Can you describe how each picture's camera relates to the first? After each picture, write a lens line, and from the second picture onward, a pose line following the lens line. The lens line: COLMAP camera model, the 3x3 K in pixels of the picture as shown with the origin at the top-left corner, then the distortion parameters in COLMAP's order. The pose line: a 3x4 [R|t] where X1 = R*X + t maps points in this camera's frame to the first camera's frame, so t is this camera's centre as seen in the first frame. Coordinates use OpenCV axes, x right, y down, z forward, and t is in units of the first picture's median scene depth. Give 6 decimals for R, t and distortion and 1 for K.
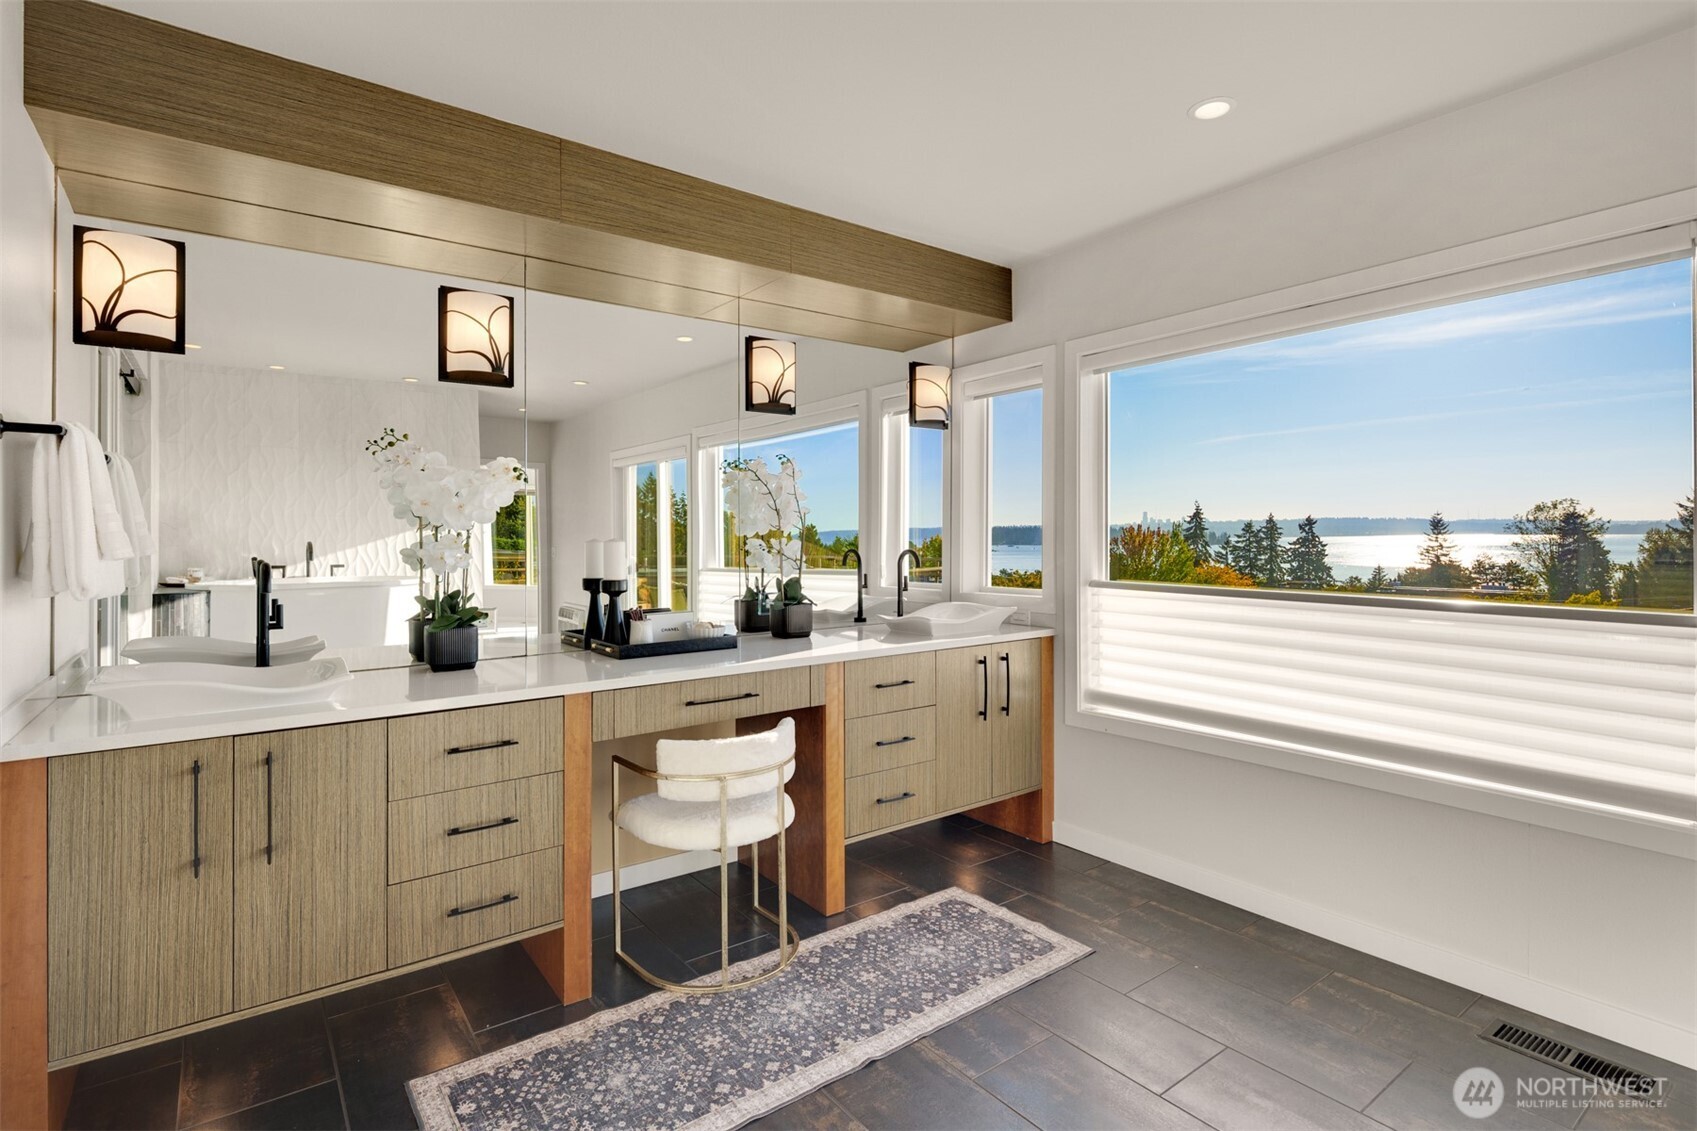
lens RADIAL K [[826.1, 0, 852.1], [0, 826.1, 527.9], [0, 0, 1]] dist [-0.000494, -0.000232]
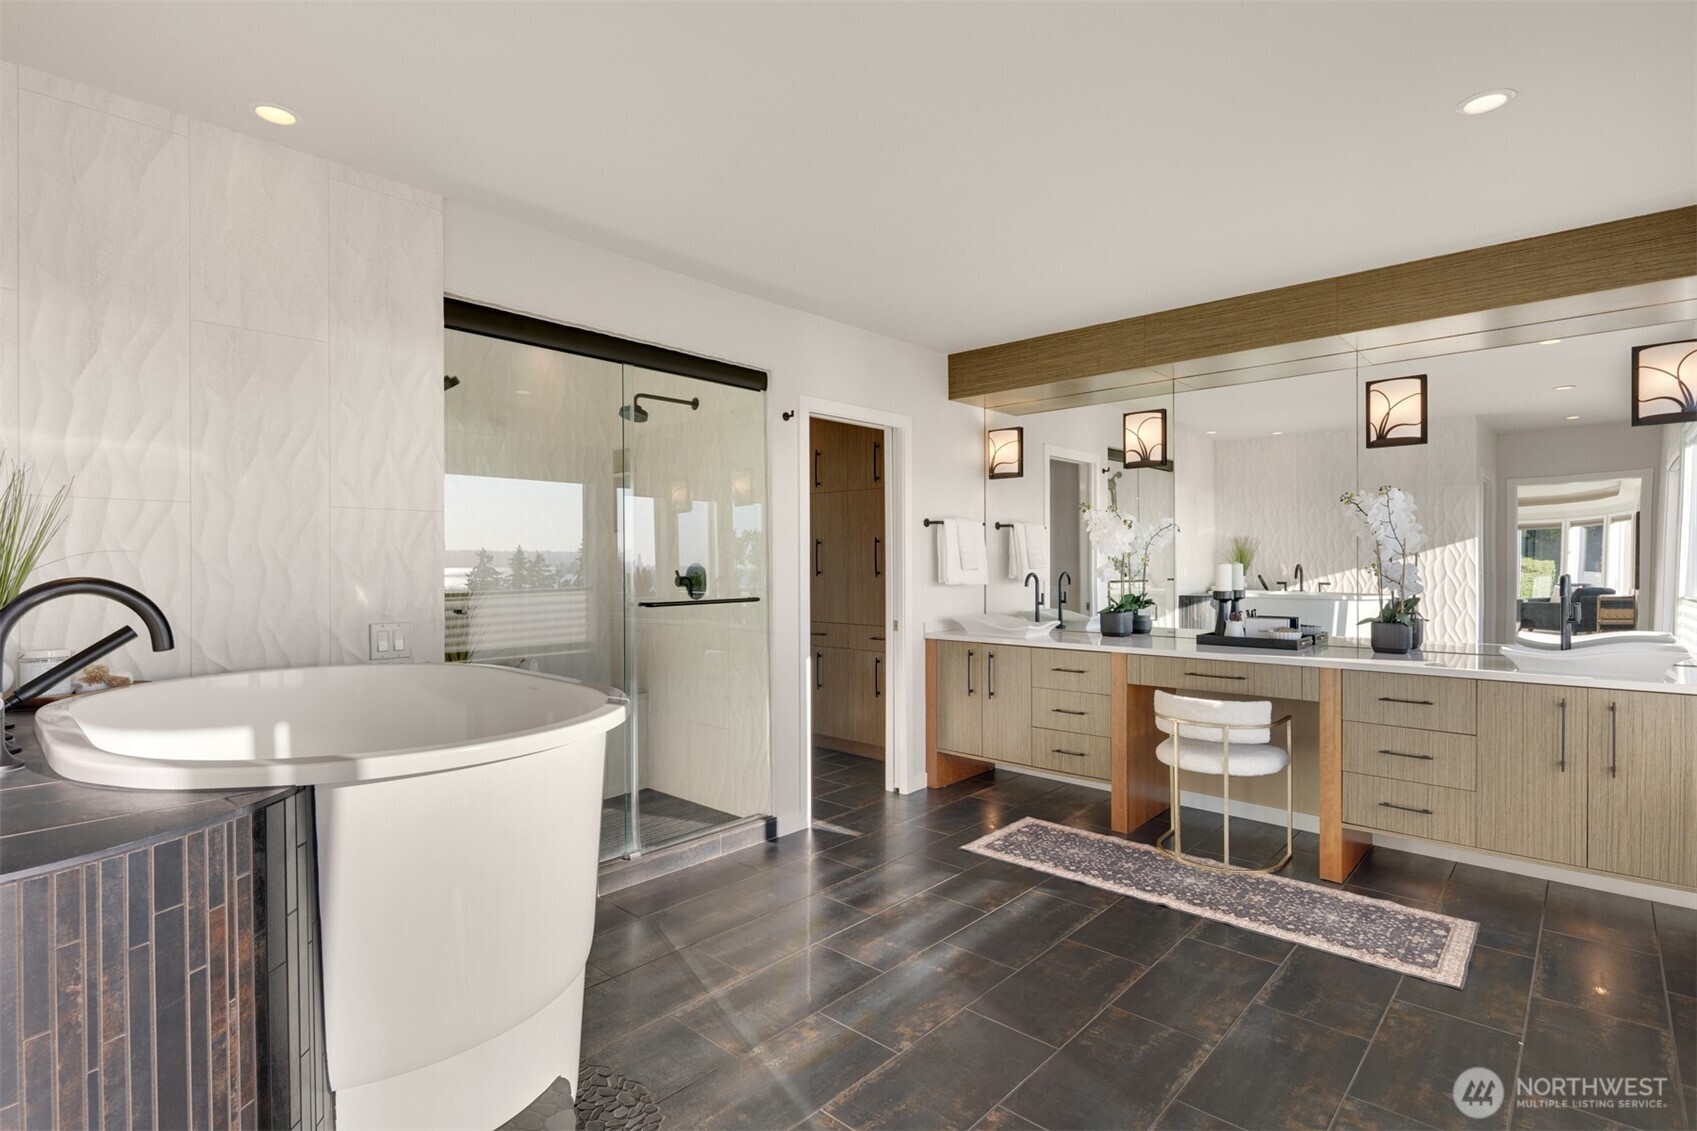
lens RADIAL K [[827.5, 0, 840.7], [0, 827.5, 583.1], [0, 0, 1]] dist [0.000662, 0.000380]
pose [[0.172958, 0.024945, -0.984613, 1.151906], [0.008792, 0.999600, 0.026869, 0.004763], [0.984890, -0.013304, 0.172669, 0.129395]]
